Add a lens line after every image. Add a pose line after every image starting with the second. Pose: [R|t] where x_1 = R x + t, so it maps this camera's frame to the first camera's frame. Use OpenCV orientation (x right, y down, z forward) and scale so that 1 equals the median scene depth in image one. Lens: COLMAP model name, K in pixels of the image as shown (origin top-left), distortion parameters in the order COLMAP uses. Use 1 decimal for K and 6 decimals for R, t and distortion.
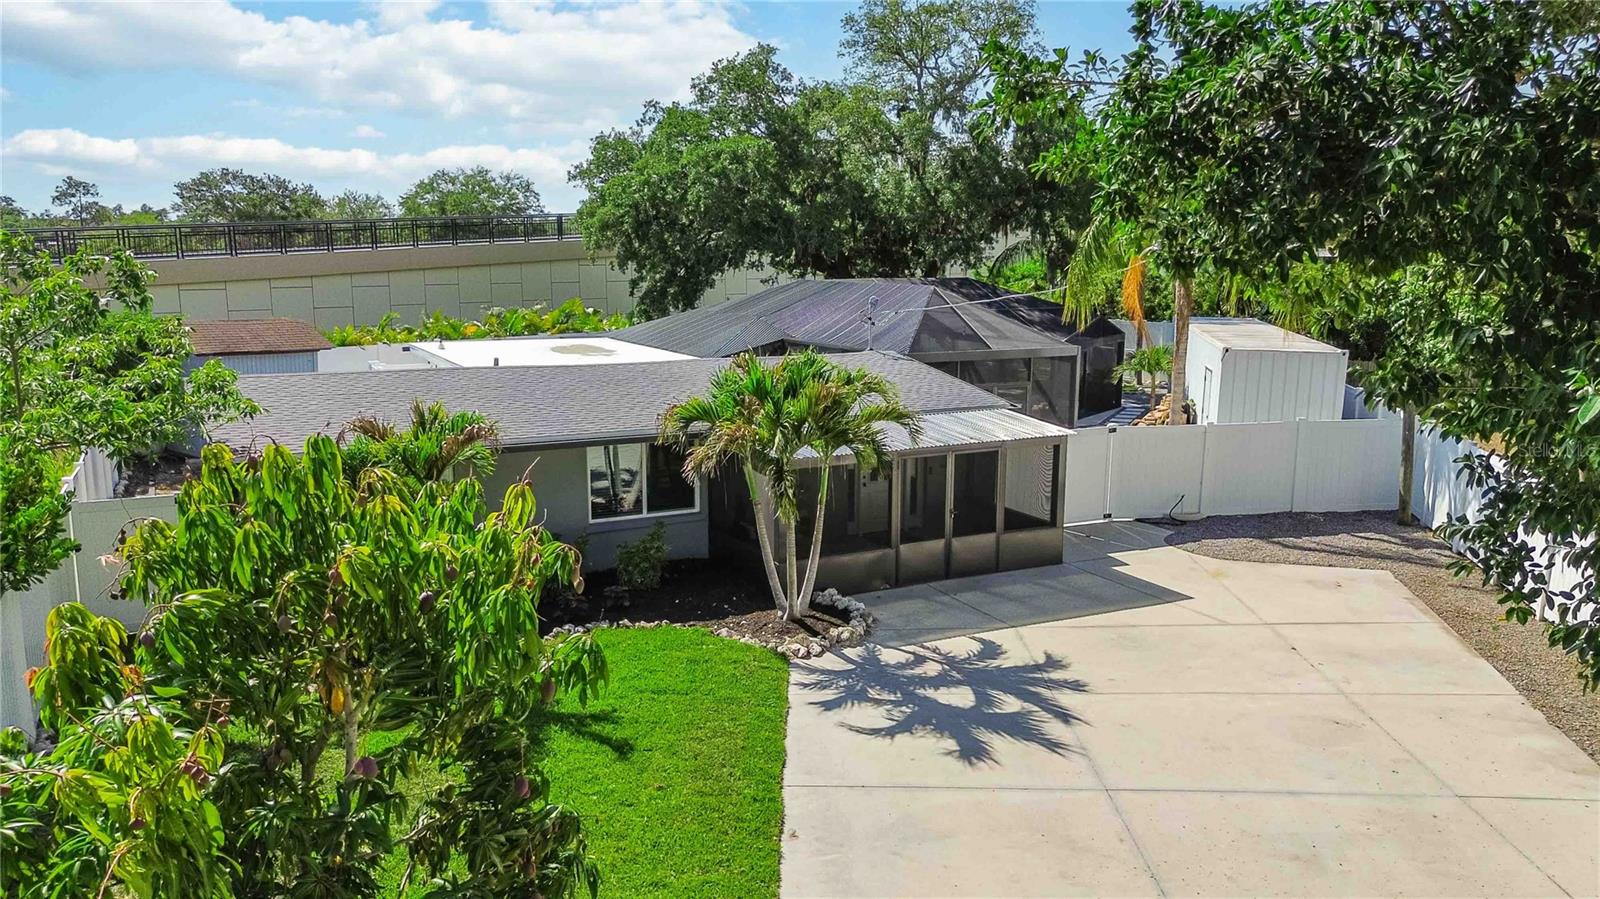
lens RADIAL K [[1136.1, 0, 798.0], [0, 1136.1, 453.2], [0, 0, 1]] dist [0.045501, -0.038847]
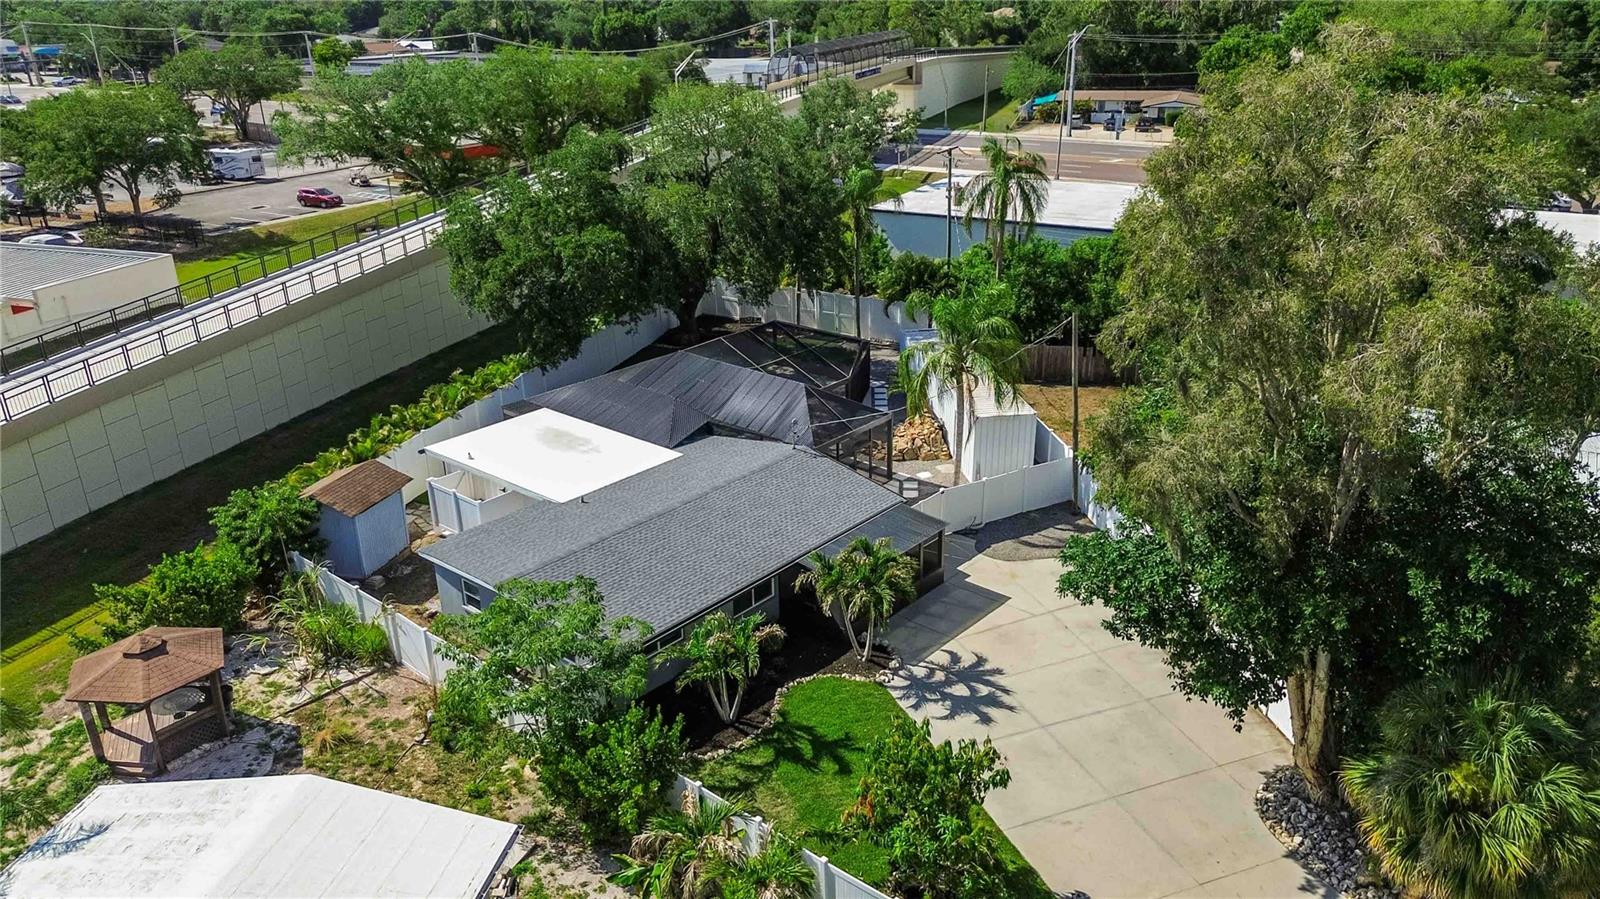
lens RADIAL K [[1132.6, 0, 798.9], [0, 1132.6, 451.3], [0, 0, 1]] dist [0.053035, -0.050285]
pose [[0.926967, -0.162107, 0.338309, -0.683452], [0.087005, 0.970127, 0.226460, -0.639487], [-0.364913, -0.180486, 0.913380, -0.742457]]
